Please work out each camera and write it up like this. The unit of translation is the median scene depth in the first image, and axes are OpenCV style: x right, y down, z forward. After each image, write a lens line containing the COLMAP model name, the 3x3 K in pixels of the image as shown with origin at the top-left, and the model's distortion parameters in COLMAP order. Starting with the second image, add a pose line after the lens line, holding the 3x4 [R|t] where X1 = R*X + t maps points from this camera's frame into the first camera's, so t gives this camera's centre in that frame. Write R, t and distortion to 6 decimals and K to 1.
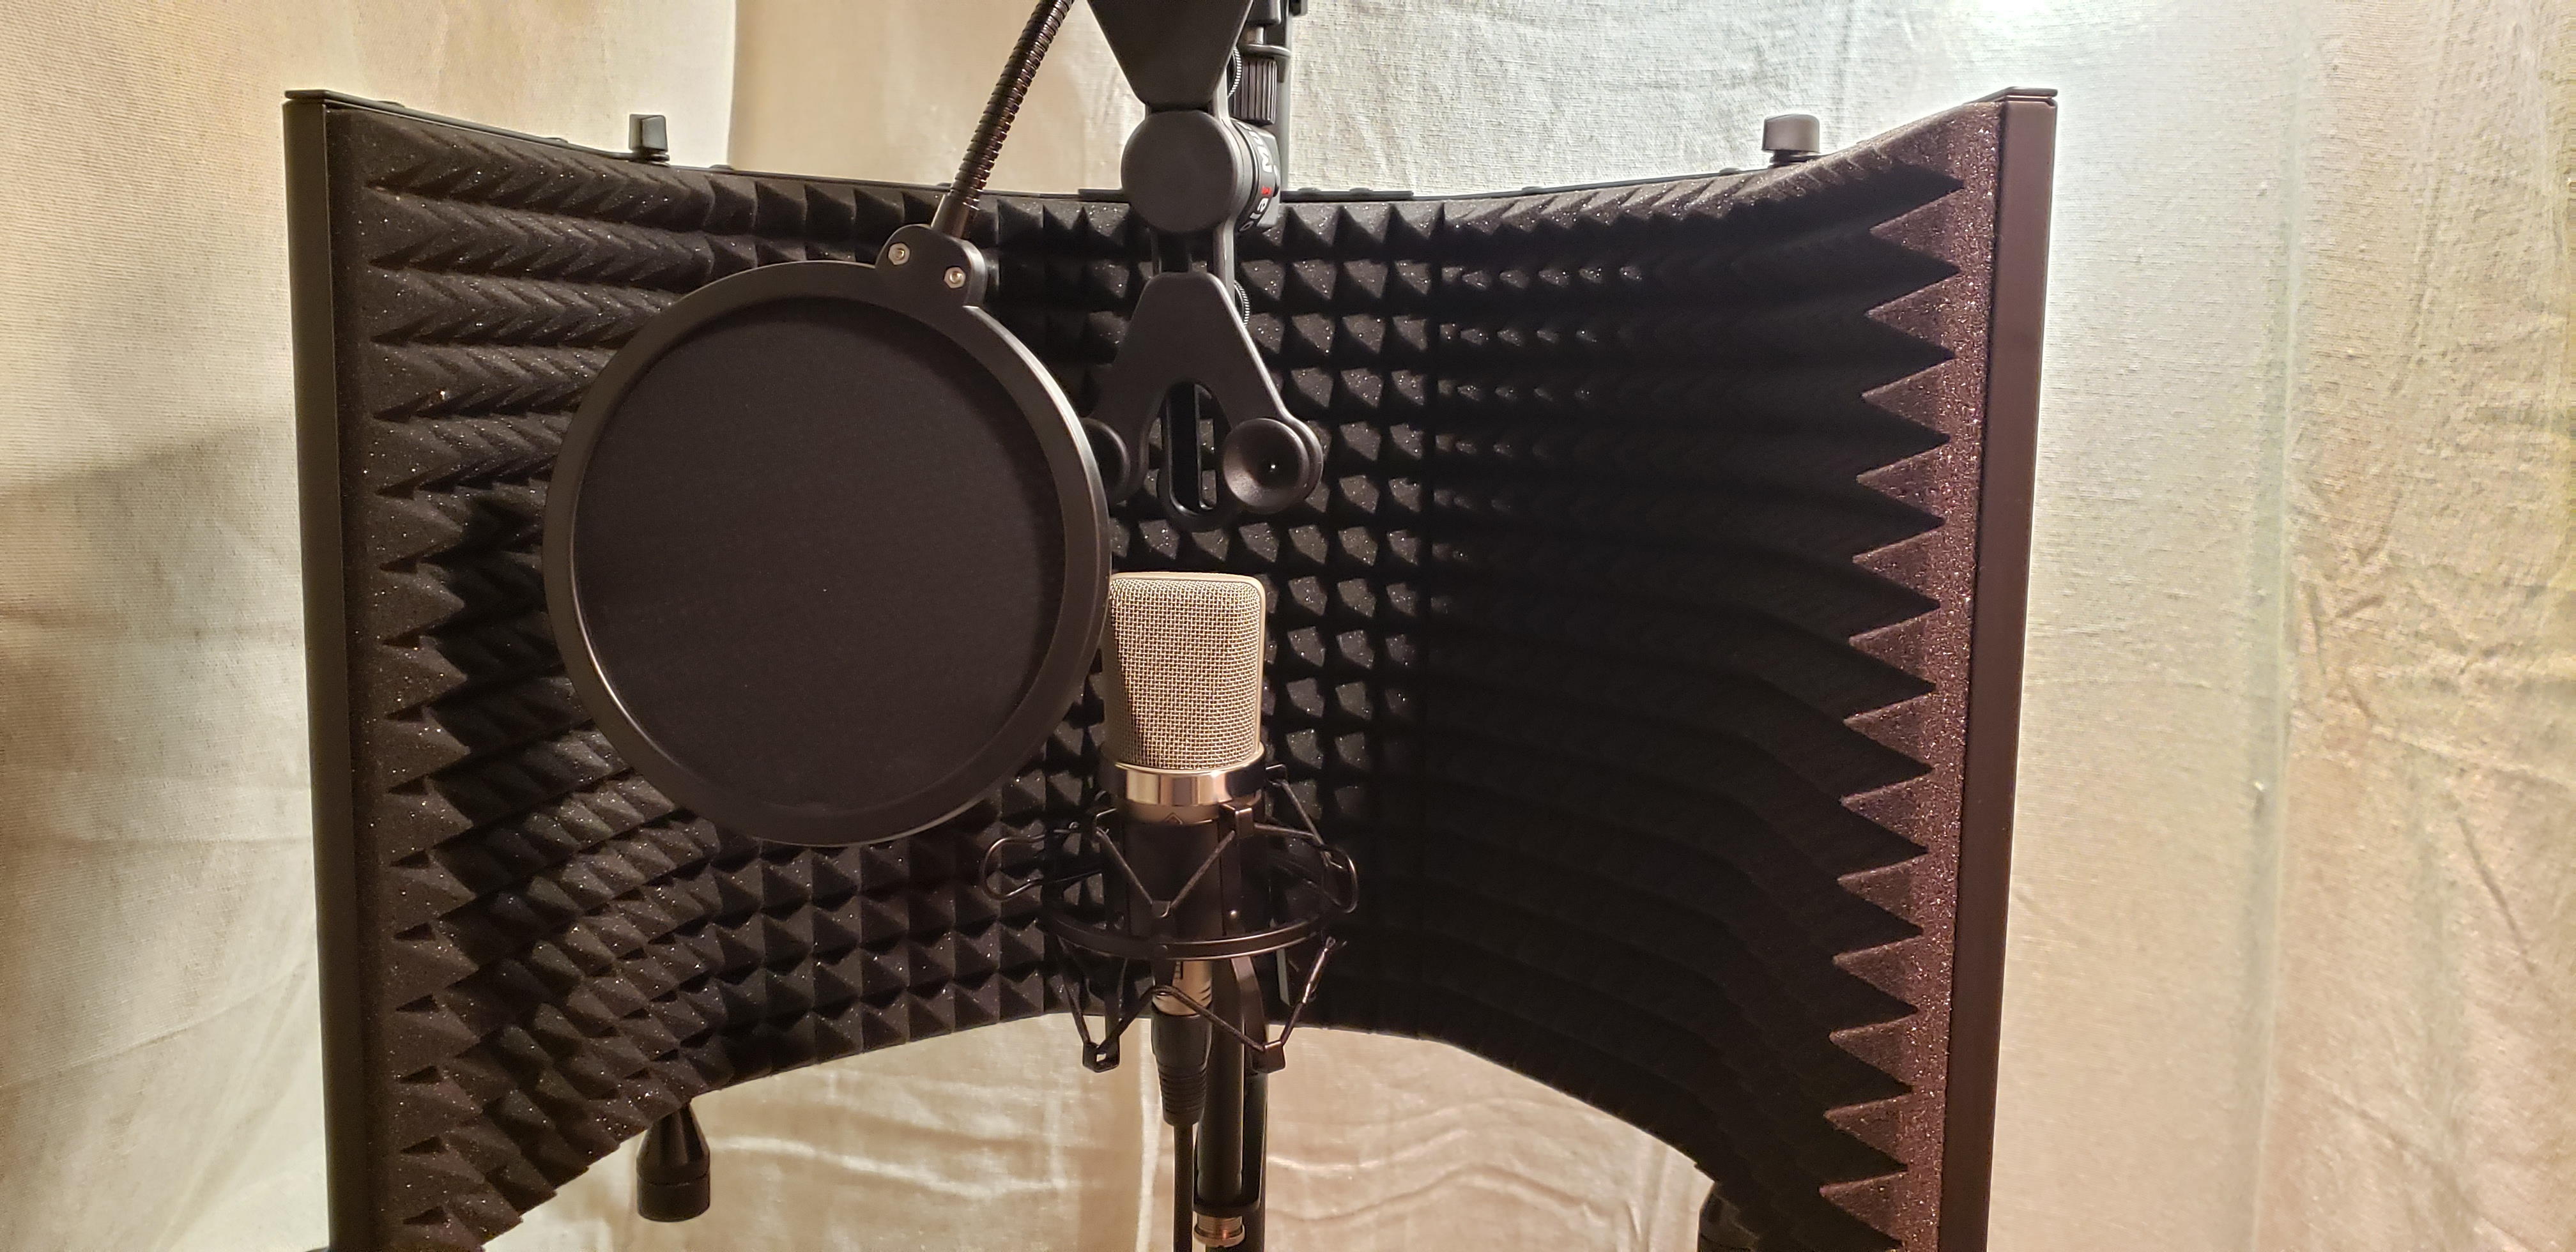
lens RADIAL K [[1922.9, 0, 1286.8], [0, 1922.9, 537.8], [0, 0, 1]] dist [0.076265, -0.130272]
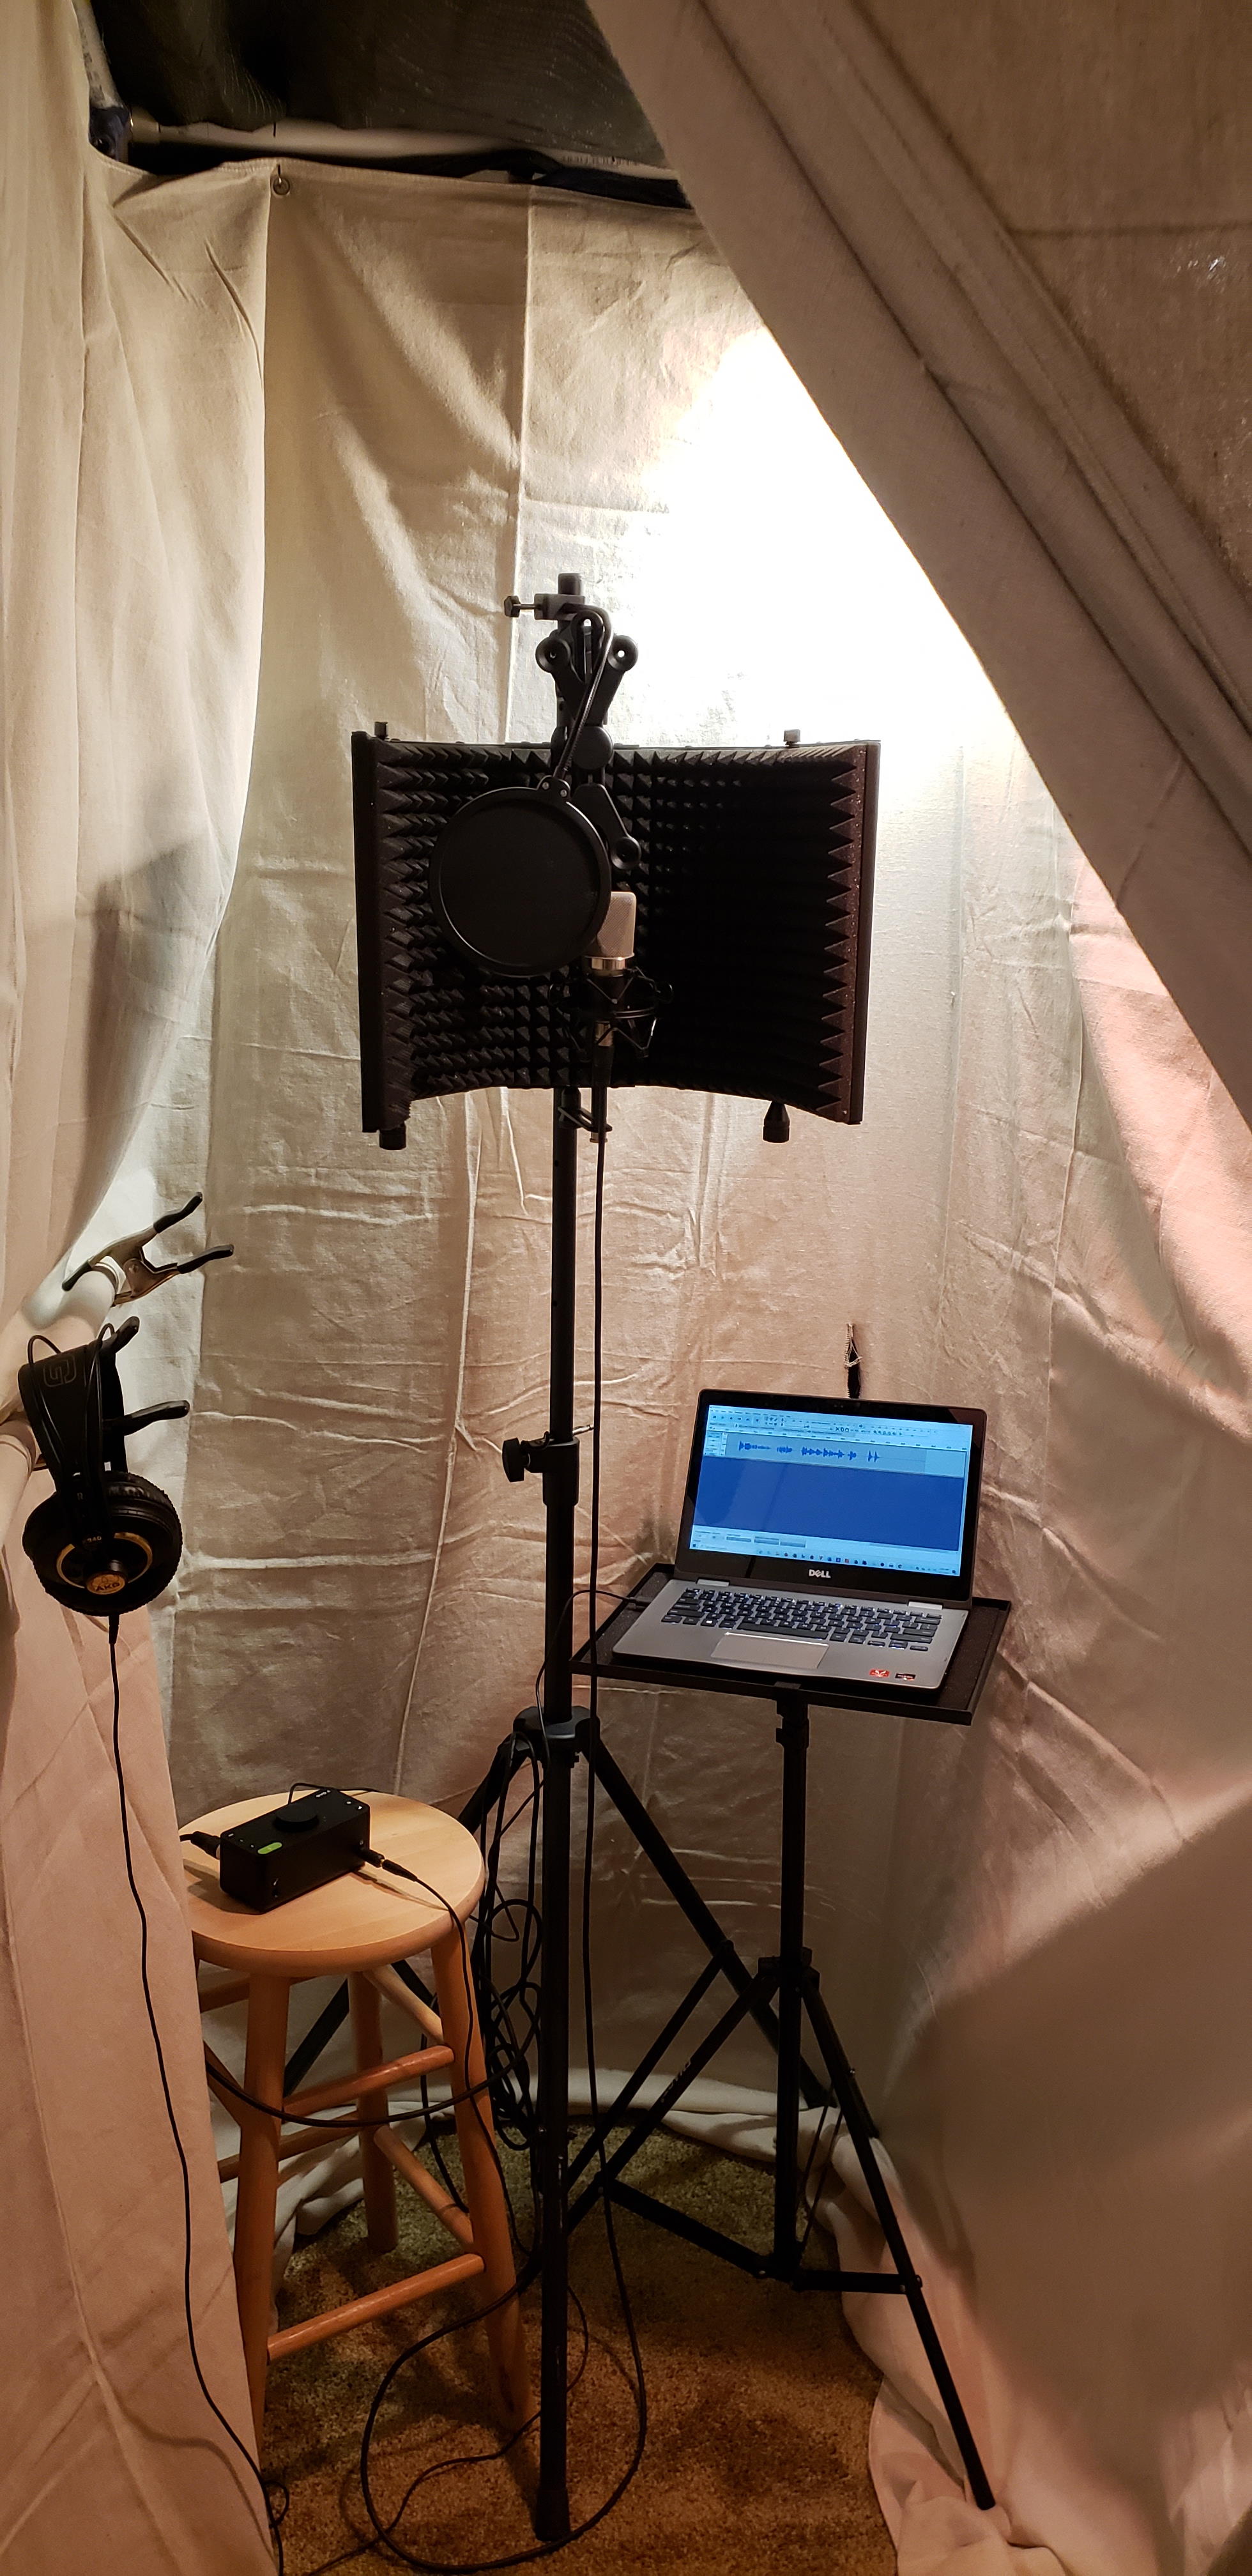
lens RADIAL K [[1922.9, 0, 626.0], [0, 1922.9, 1288.0], [0, 0, 1]] dist [0.076265, -0.130272]
pose [[0.965394, -0.067923, 0.251795, -0.535500], [0.024927, 0.985101, 0.170163, 0.075500], [-0.259601, -0.157997, 0.952703, -1.273903]]
